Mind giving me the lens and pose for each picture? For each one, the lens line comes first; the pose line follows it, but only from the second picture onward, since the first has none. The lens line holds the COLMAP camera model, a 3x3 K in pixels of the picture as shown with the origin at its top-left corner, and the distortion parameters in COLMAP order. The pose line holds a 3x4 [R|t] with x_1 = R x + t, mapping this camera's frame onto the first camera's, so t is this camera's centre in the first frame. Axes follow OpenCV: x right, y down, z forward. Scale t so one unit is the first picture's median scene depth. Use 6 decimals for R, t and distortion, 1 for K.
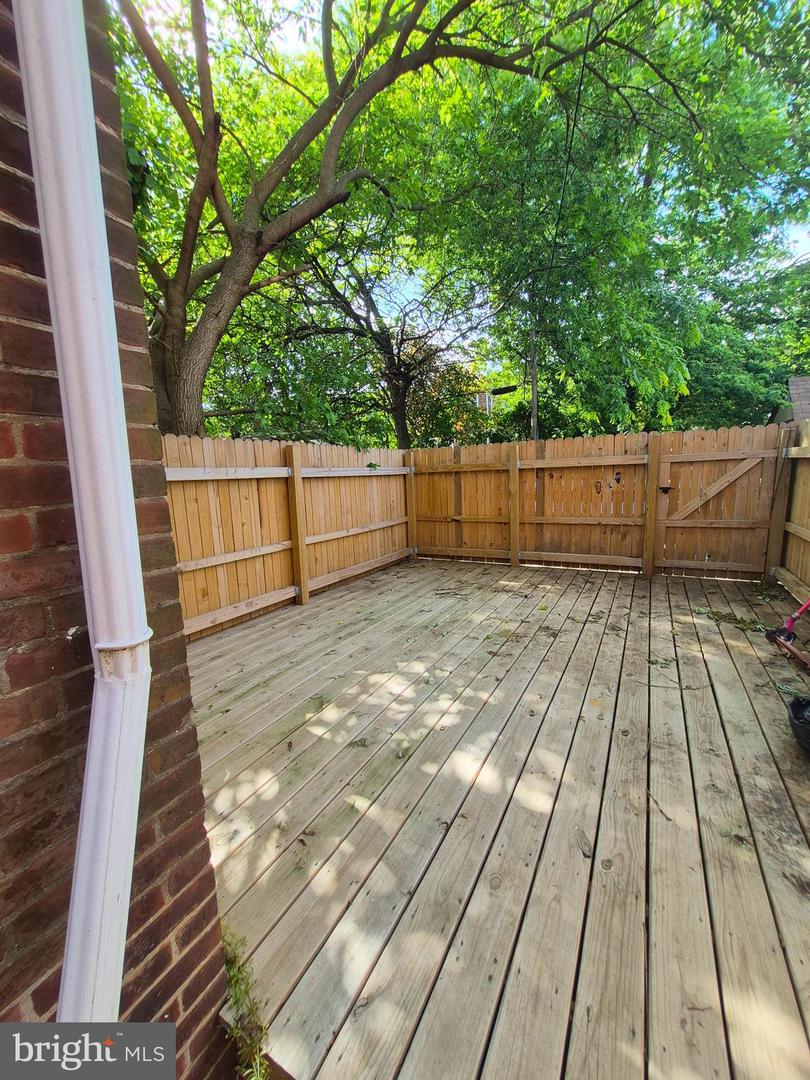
lens RADIAL K [[423.8, 0, 407.5], [0, 423.8, 543.5], [0, 0, 1]] dist [-0.000825, 0.000811]
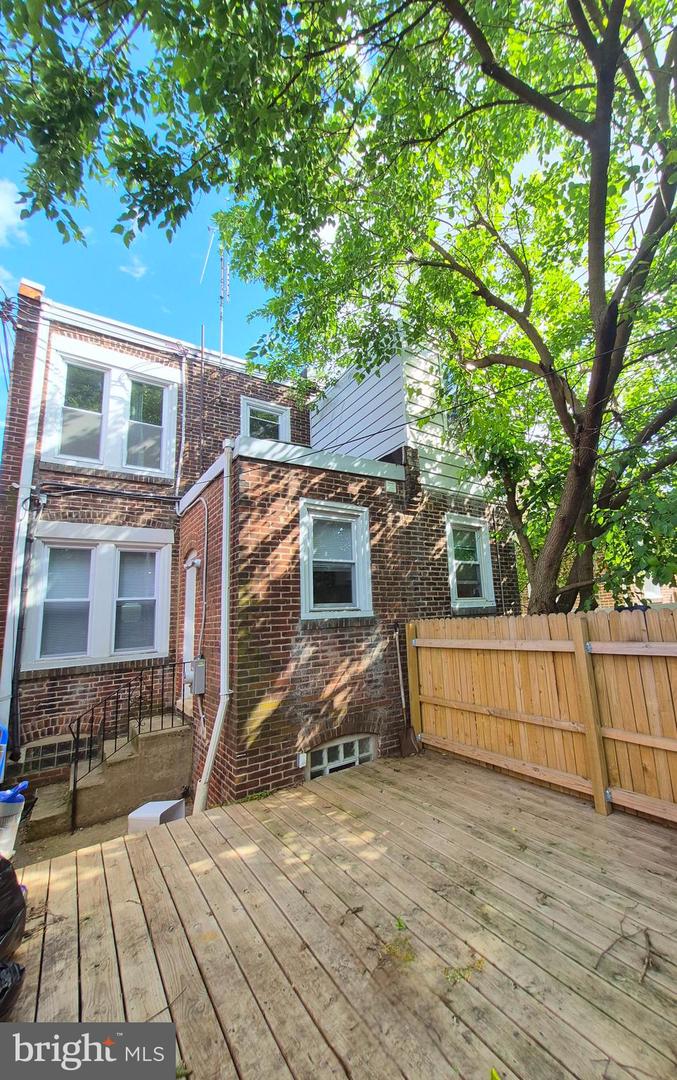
lens RADIAL K [[400.3, 0, 393.7], [0, 400.3, 550.8], [0, 0, 1]] dist [-0.000932, 0.000010]
pose [[-0.374406, -0.101211, -0.921725, 0.478043], [-0.080748, 0.993808, -0.076327, -0.191939], [0.923742, 0.045850, -0.380260, 0.657081]]
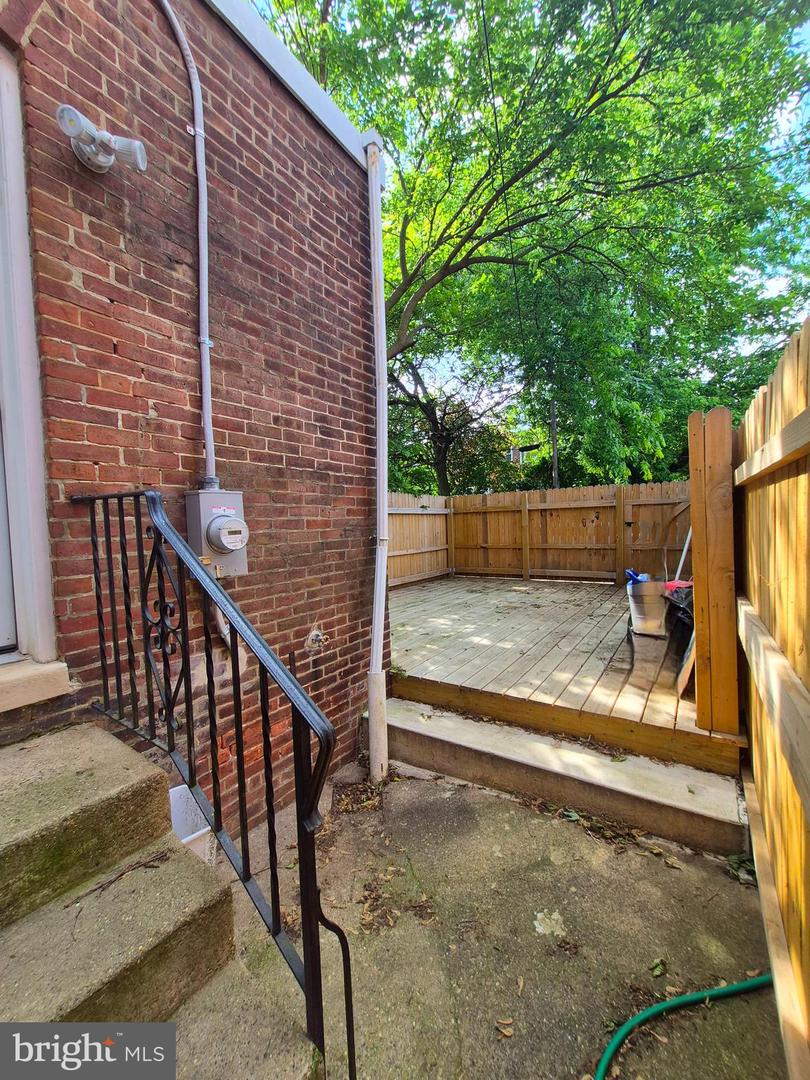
lens RADIAL K [[423.8, 0, 403.8], [0, 423.8, 536.1], [0, 0, 1]] dist [-0.000825, 0.000811]
pose [[0.995027, 0.012336, -0.098840, -0.007171], [-0.024658, 0.991921, -0.124436, 0.086998], [0.096507, 0.126254, 0.987292, -0.379680]]
